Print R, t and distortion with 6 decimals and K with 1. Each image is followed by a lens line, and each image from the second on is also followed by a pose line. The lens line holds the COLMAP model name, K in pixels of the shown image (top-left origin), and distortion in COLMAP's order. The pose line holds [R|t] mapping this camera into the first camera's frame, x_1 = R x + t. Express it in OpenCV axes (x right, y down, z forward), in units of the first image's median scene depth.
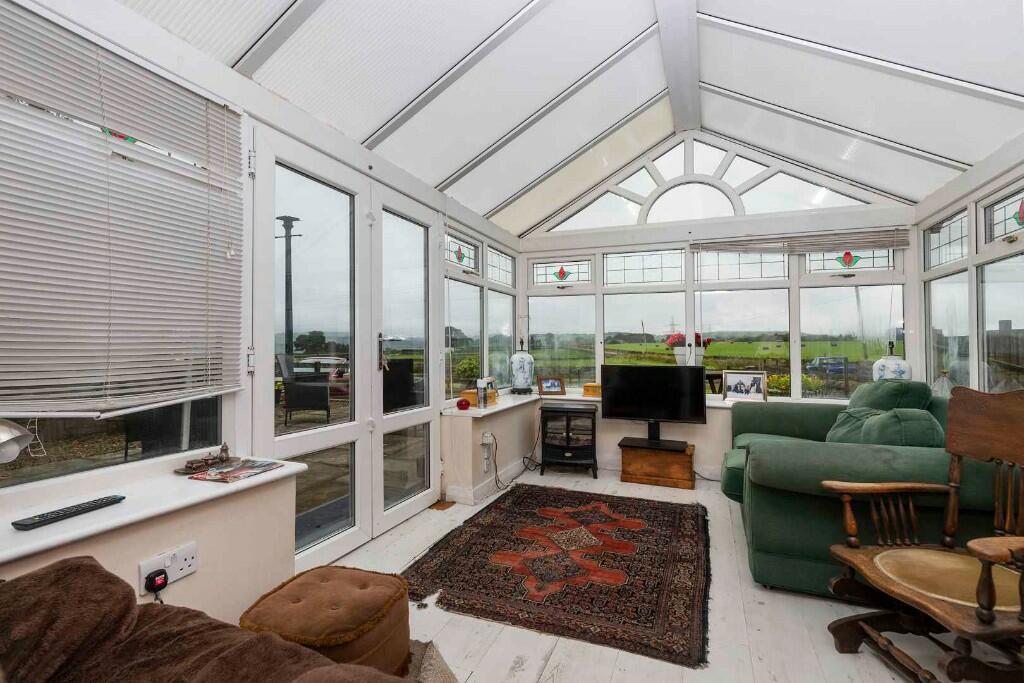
lens RADIAL K [[463.8, 0, 511.3], [0, 463.8, 337.0], [0, 0, 1]] dist [0.004025, 0.000283]
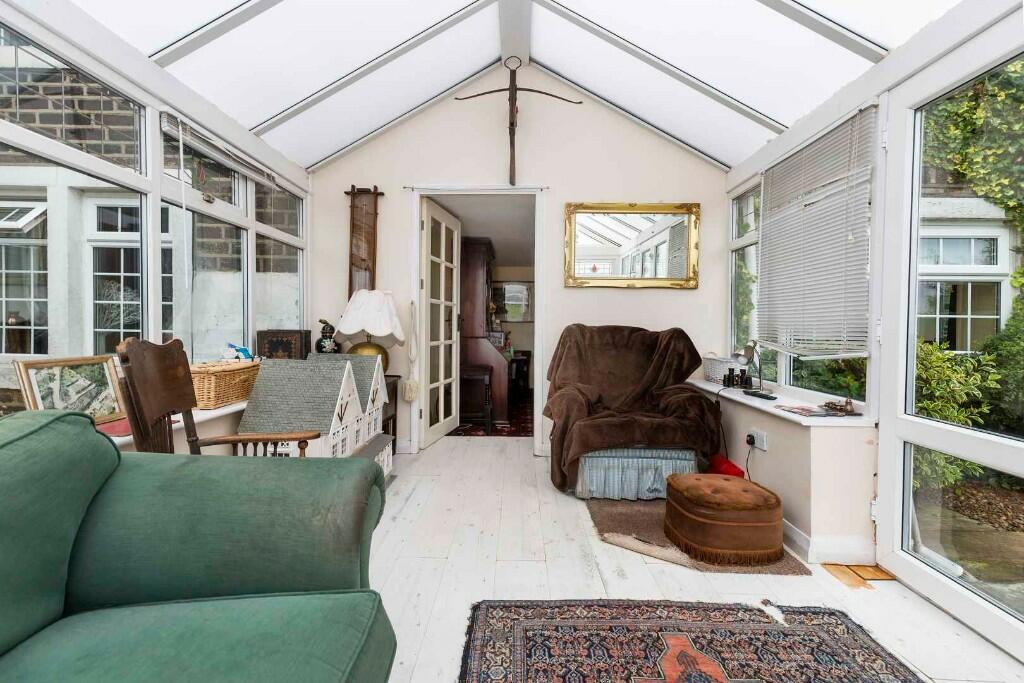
lens RADIAL K [[463.8, 0, 511.3], [0, 463.8, 337.0], [0, 0, 1]] dist [0.004025, 0.000283]
pose [[-0.927205, -0.002243, -0.374547, 0.670580], [-0.006062, 0.999941, 0.009020, 0.071227], [0.374505, 0.010634, -0.927164, 1.833258]]
